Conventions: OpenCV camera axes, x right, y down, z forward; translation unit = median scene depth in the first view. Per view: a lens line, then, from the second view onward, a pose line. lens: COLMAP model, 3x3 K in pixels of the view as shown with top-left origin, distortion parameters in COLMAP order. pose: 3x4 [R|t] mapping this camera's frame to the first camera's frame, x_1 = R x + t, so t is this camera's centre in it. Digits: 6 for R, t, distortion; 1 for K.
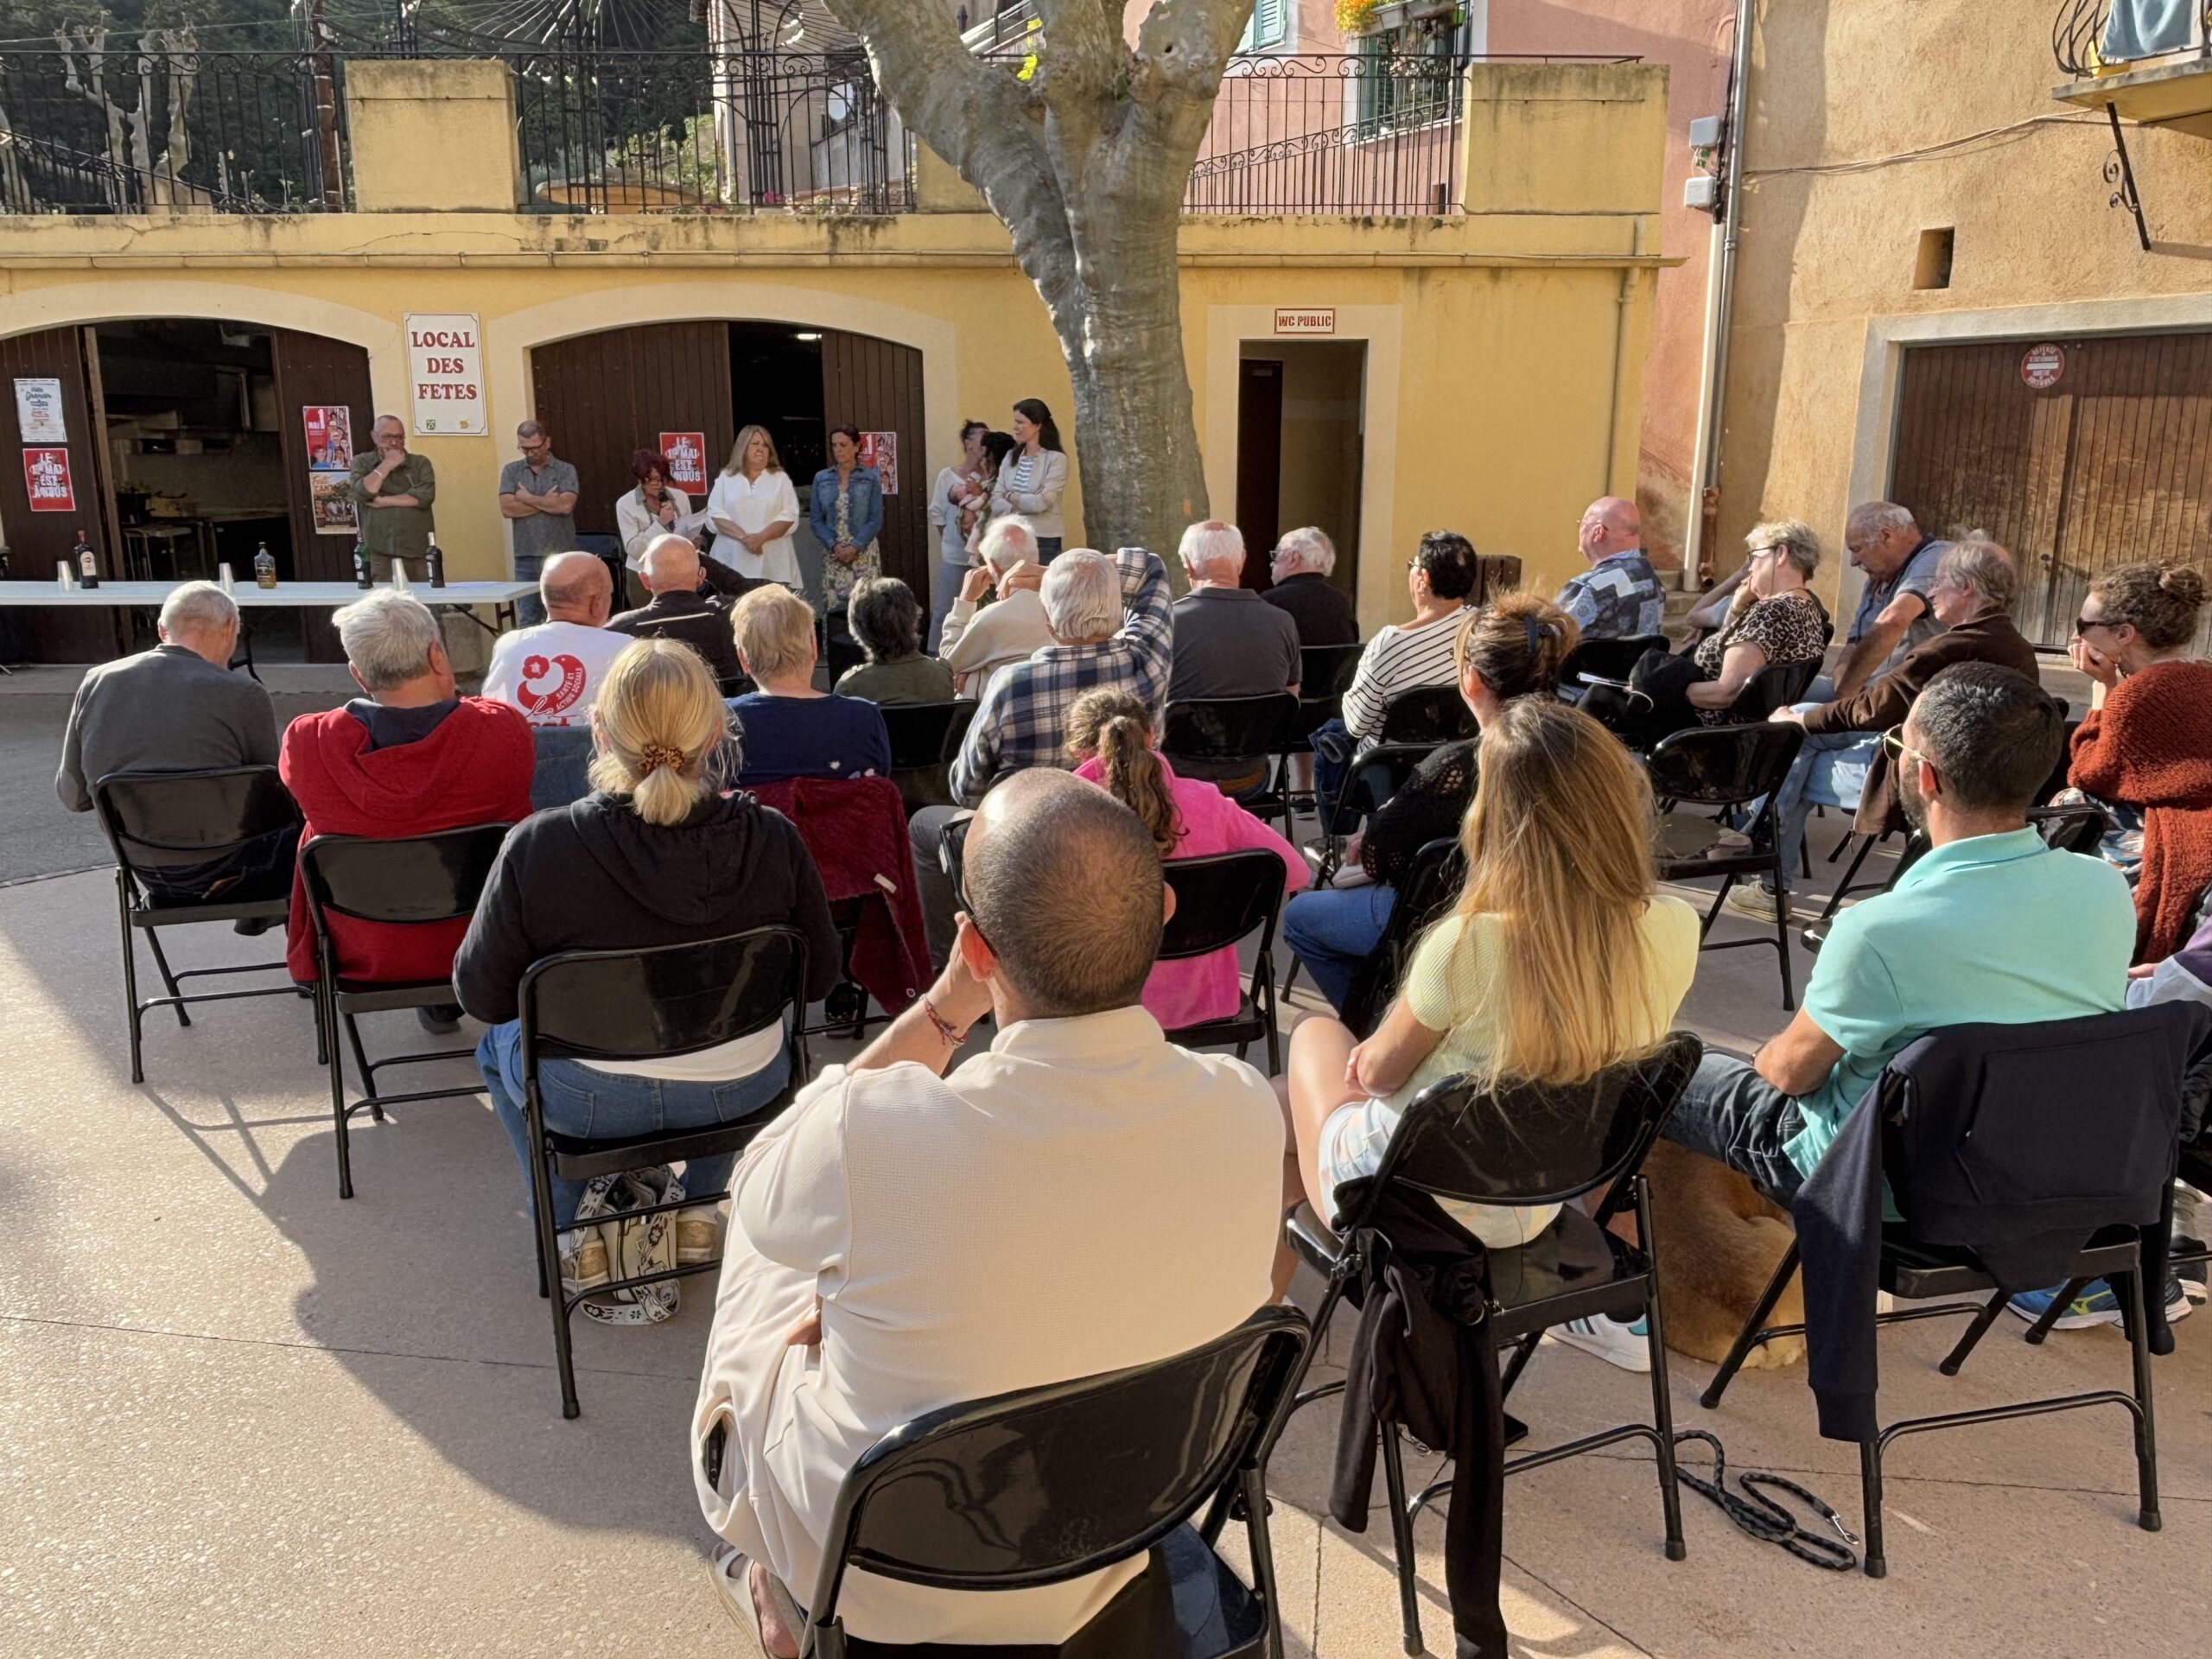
lens RADIAL K [[1633.0, 0, 1117.9], [0, 1633.0, 829.1], [0, 0, 1]] dist [0.029858, -0.040954]
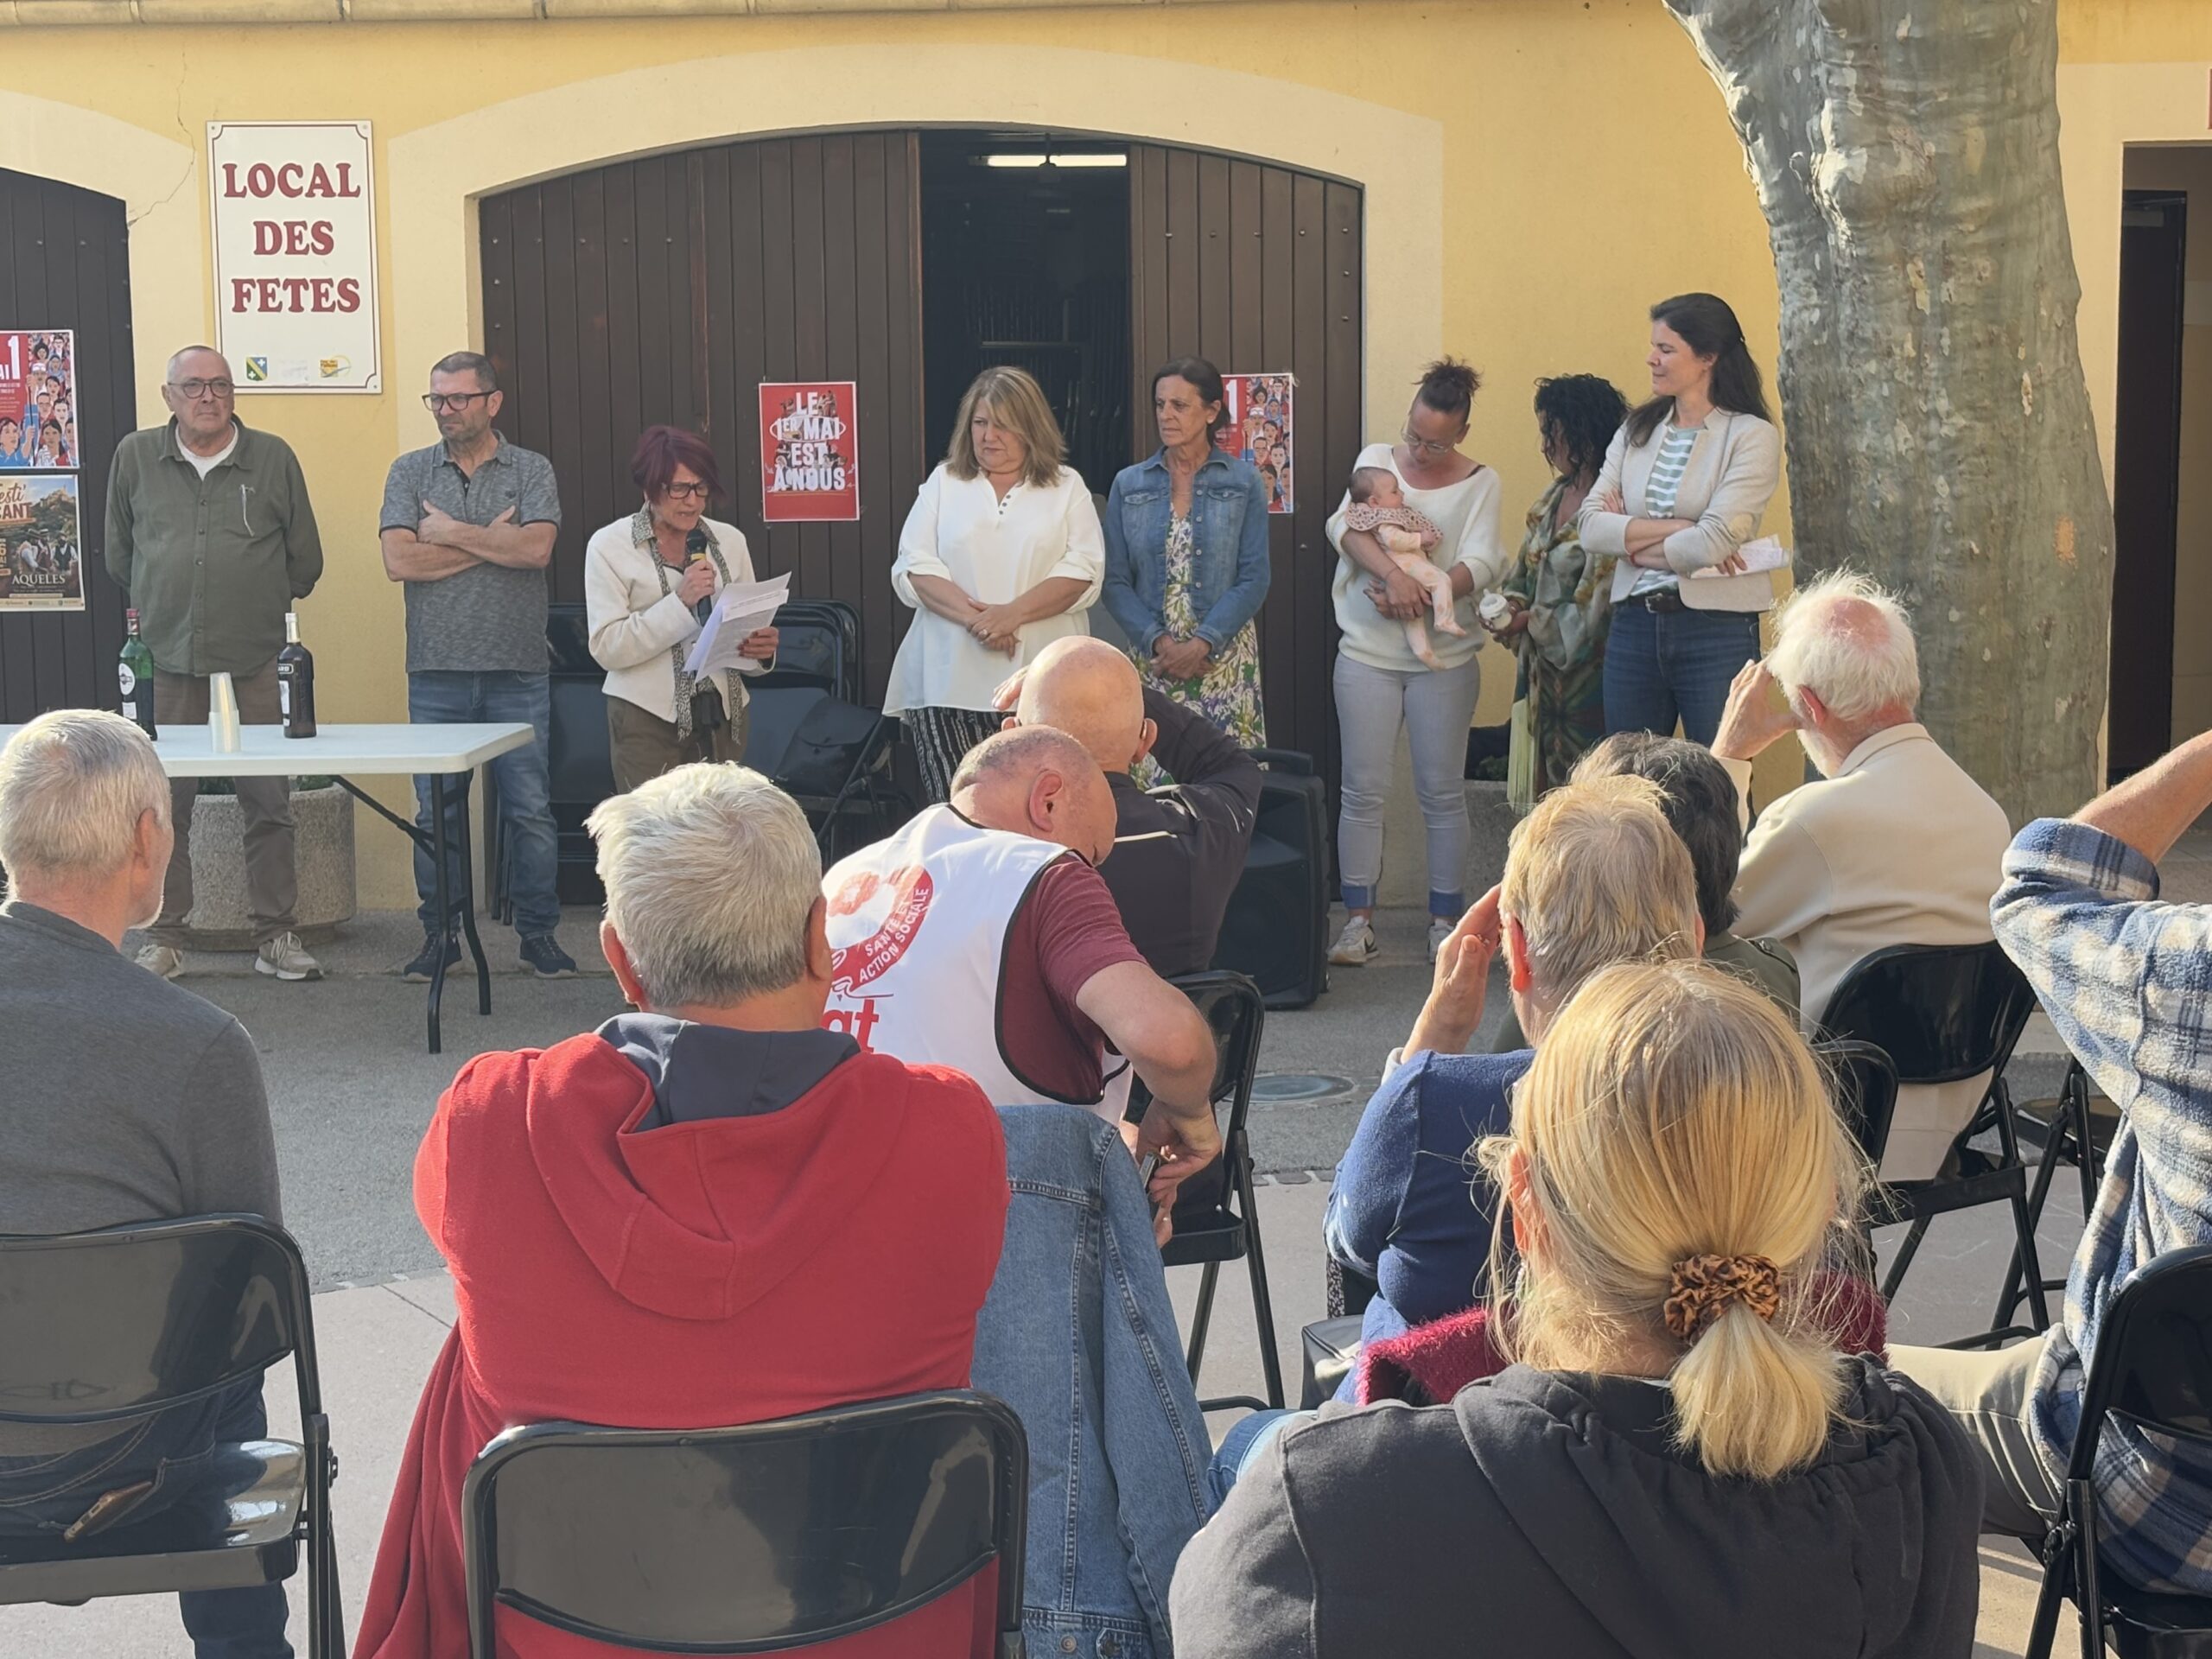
lens RADIAL K [[3694.5, 0, 1156.2], [0, 3694.5, 914.6], [0, 0, 1]] dist [0.066862, 0.000000]
pose [[0.995670, 0.004135, -0.092868, -0.083301], [-0.012987, 0.995401, -0.094911, -0.007027], [0.092048, 0.095706, 0.991145, 0.040289]]
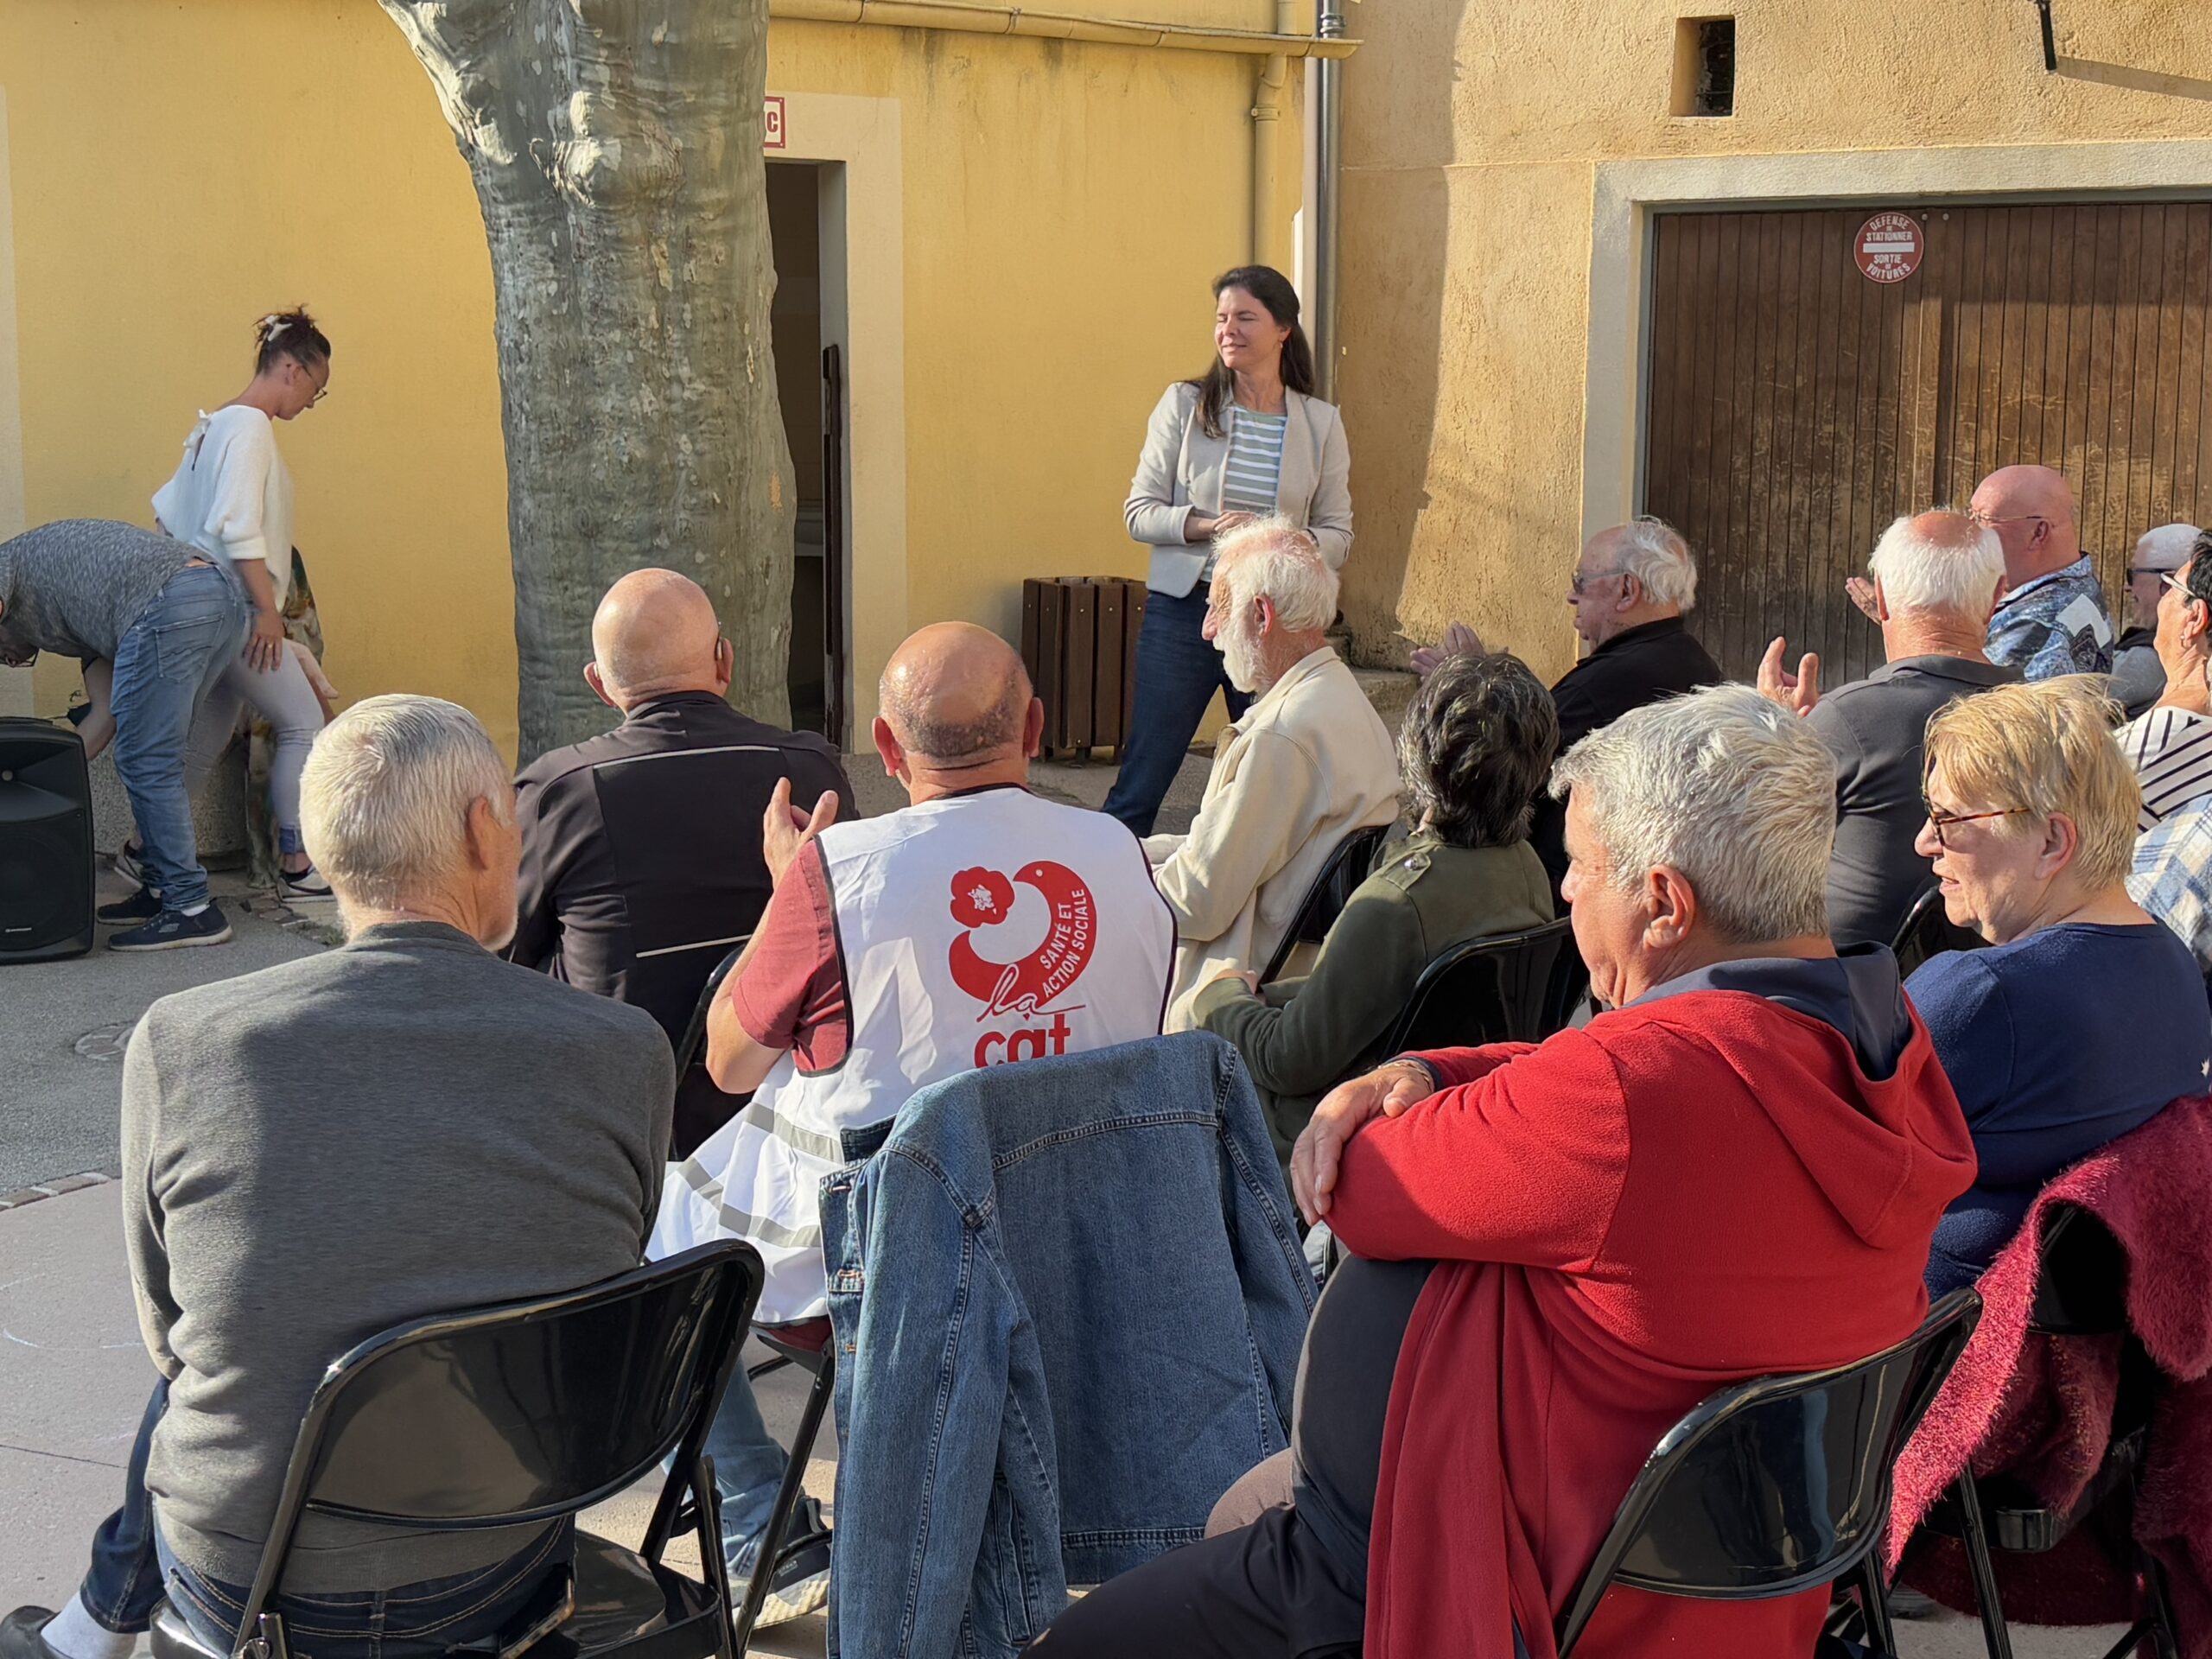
lens RADIAL K [[3201.0, 0, 1126.4], [0, 3201.0, 834.2], [0, 0, 1]] dist [0.113117, 0.000000]
pose [[0.863294, -0.065468, 0.500438, -0.292208], [0.108617, 0.992417, -0.057542, -0.025045], [-0.492876, 0.104032, 0.863858, 0.116429]]
